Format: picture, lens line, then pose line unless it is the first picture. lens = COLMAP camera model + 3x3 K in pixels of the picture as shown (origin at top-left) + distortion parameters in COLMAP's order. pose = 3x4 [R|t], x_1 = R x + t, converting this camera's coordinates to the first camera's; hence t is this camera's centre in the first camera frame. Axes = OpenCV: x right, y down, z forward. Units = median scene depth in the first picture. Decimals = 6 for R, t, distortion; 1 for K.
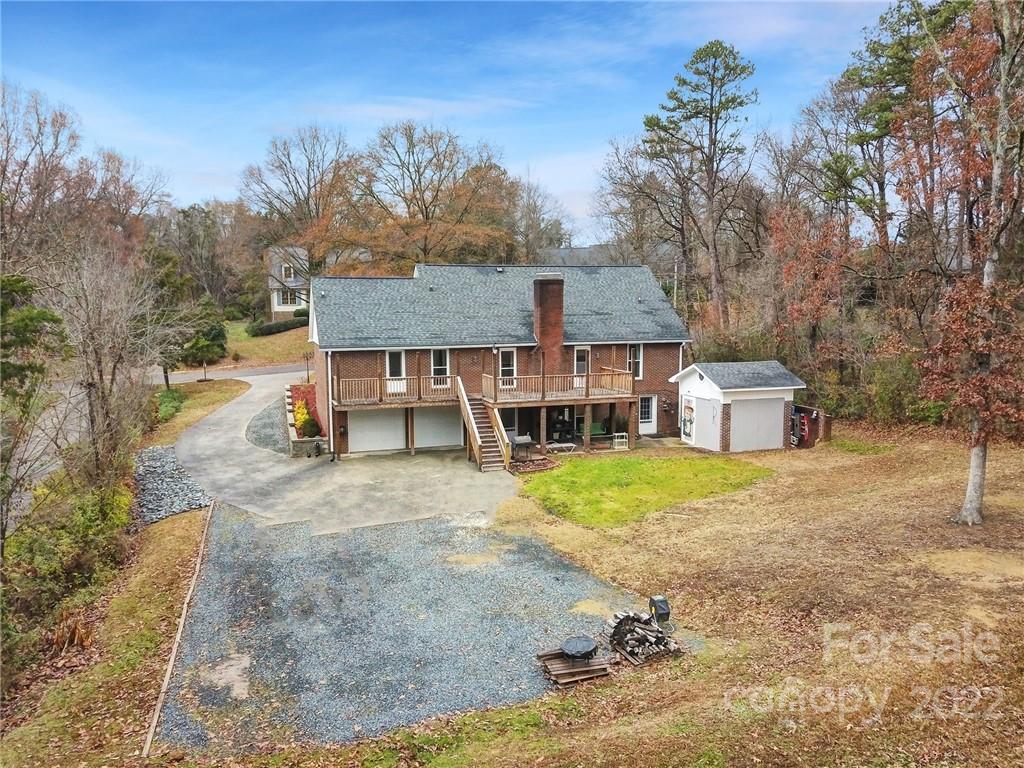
lens RADIAL K [[689.1, 0, 512.0], [0, 689.1, 384.0], [0, 0, 1]] dist [0.002488, -0.002609]
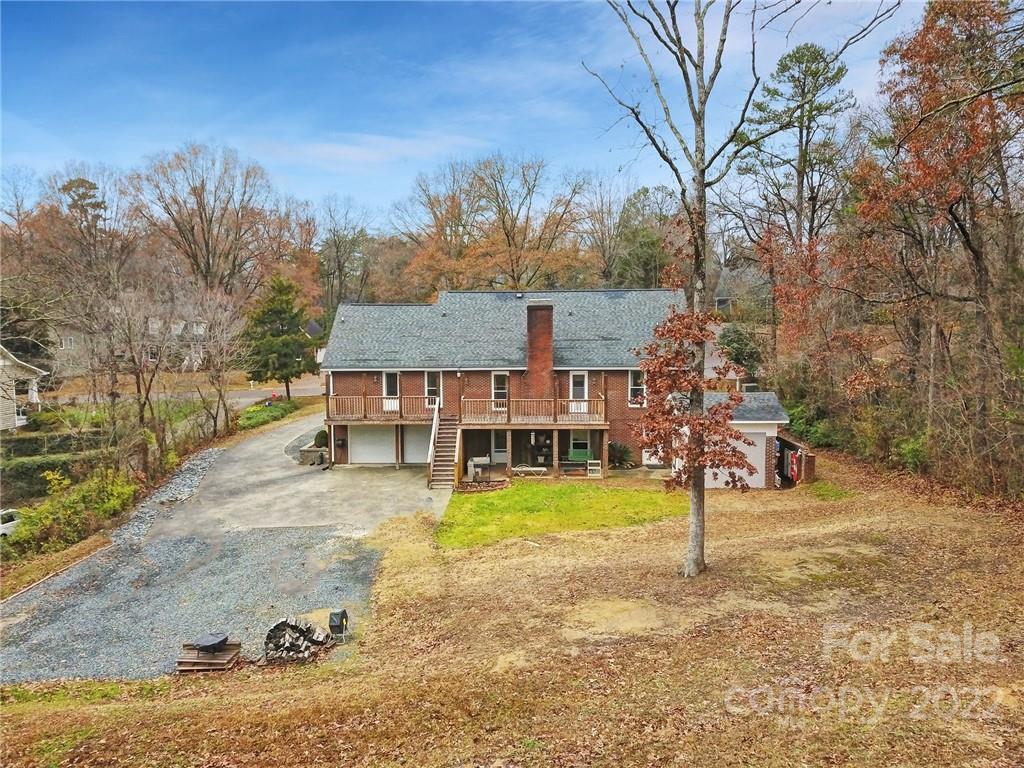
lens RADIAL K [[689.1, 0, 512.0], [0, 689.1, 384.0], [0, 0, 1]] dist [0.002488, -0.002609]
pose [[0.955649, 0.027192, -0.293251, 0.338531], [-0.035673, 0.999085, -0.023609, -0.010724], [0.292341, 0.033023, 0.955744, 0.021961]]
